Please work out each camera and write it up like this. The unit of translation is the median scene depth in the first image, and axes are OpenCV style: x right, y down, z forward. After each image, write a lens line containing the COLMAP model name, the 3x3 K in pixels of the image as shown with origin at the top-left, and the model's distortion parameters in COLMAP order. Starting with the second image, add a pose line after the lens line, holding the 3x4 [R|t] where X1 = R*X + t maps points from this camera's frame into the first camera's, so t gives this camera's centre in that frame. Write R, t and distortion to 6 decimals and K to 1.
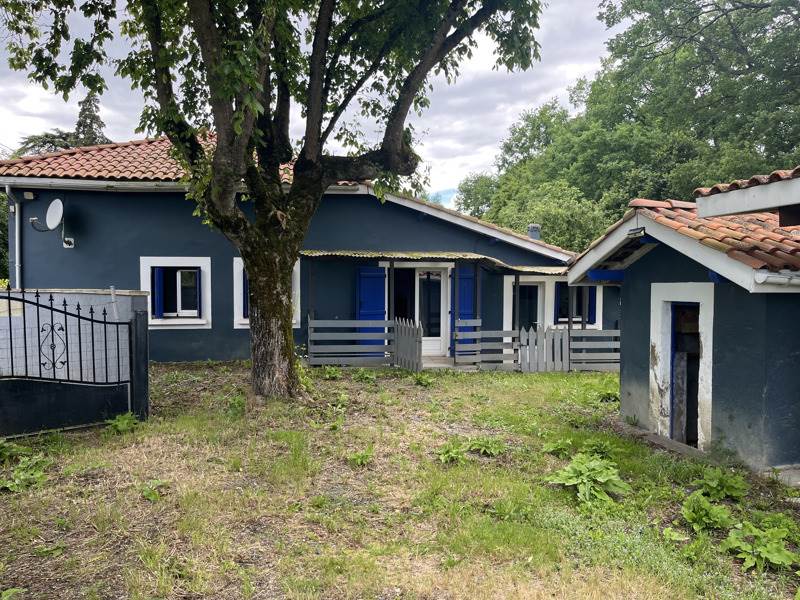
lens RADIAL K [[589.8, 0, 403.3], [0, 589.8, 305.3], [0, 0, 1]] dist [0.064102, -0.088790]
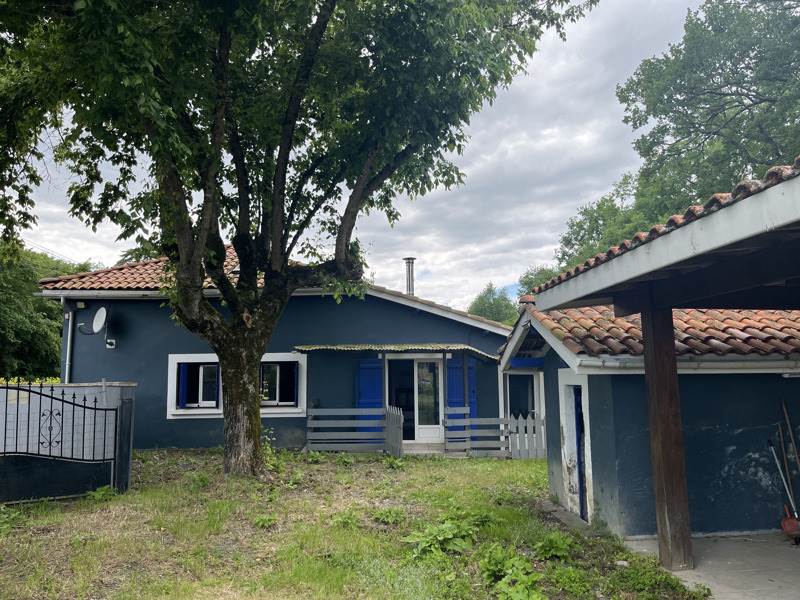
lens RADIAL K [[589.6, 0, 409.0], [0, 589.6, 307.6], [0, 0, 1]] dist [0.062580, -0.084513]
pose [[0.991853, -0.028695, -0.124115, 0.221856], [0.009314, 0.988027, -0.153998, 0.013828], [0.127048, 0.151587, 0.980245, -0.108331]]
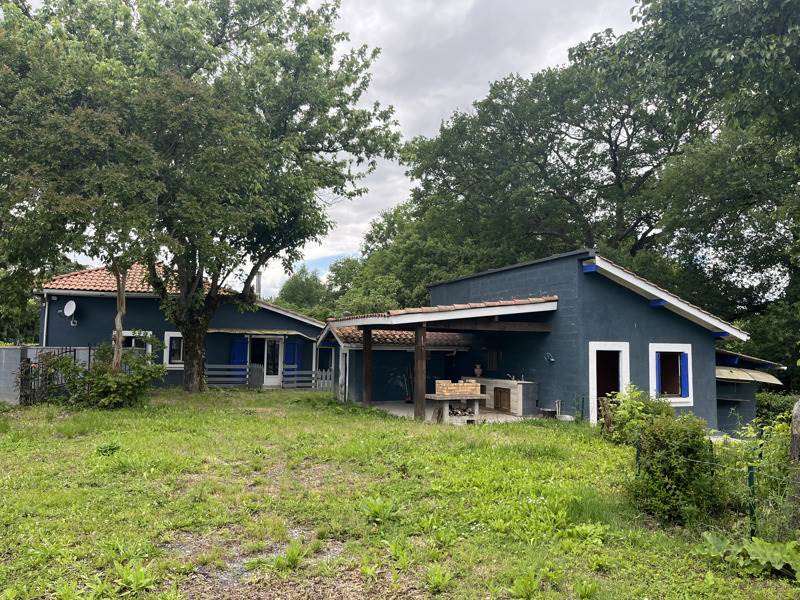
lens RADIAL K [[589.8, 0, 403.3], [0, 589.8, 305.3], [0, 0, 1]] dist [0.064102, -0.088790]
pose [[0.982055, 0.024865, 0.186949, 0.147015], [-0.004197, 0.993907, -0.110146, 0.057963], [-0.188549, 0.107385, 0.976175, -1.402233]]
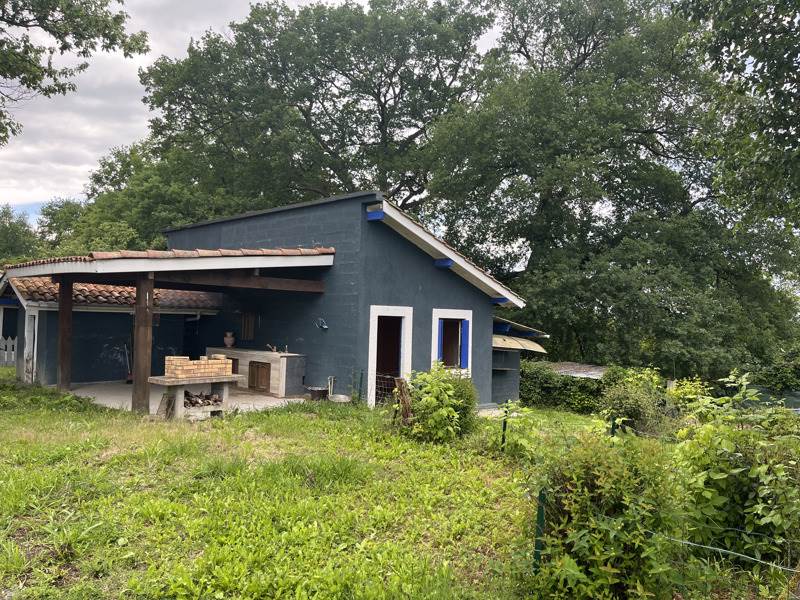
lens RADIAL K [[589.8, 0, 403.3], [0, 589.8, 305.3], [0, 0, 1]] dist [0.064102, -0.088790]
pose [[0.823650, 0.033577, 0.566104, 0.258050], [-0.004564, 0.998606, -0.052590, 0.045804], [-0.567080, 0.040731, 0.822655, -1.048671]]
